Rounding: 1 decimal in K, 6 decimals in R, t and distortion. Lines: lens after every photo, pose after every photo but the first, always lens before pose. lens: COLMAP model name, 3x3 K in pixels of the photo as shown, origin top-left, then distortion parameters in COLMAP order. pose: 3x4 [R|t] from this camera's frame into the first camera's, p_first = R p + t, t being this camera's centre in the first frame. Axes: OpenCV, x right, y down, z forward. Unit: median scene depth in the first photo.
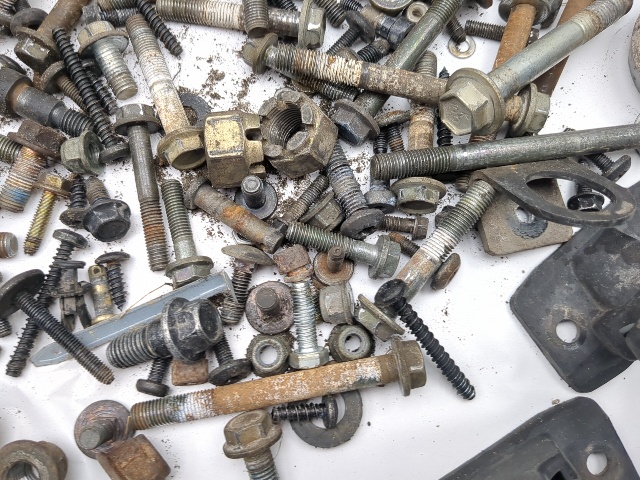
lens RADIAL K [[576.8, 0, 320.0], [0, 576.8, 240.0], [0, 0, 1]] dist [0.063295, -0.129420]
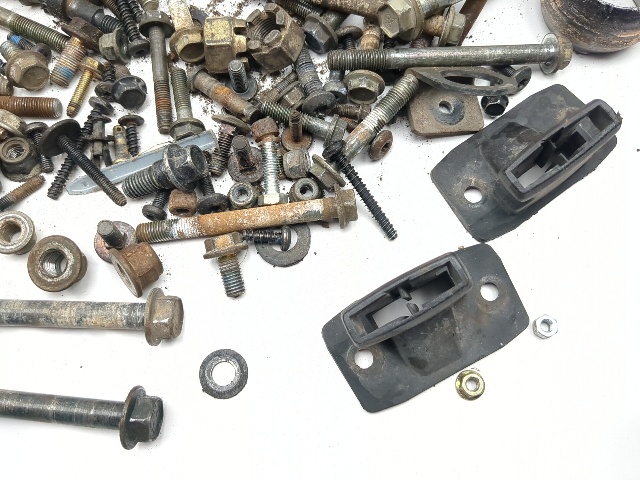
lens RADIAL K [[576.8, 0, 320.0], [0, 576.8, 240.0], [0, 0, 1]] dist [0.063295, -0.129420]
pose [[0.998002, 0.050054, -0.038556, 0.142060], [-0.052072, 0.997222, -0.053264, 0.351351], [0.035783, 0.055165, 0.997836, -0.305162]]
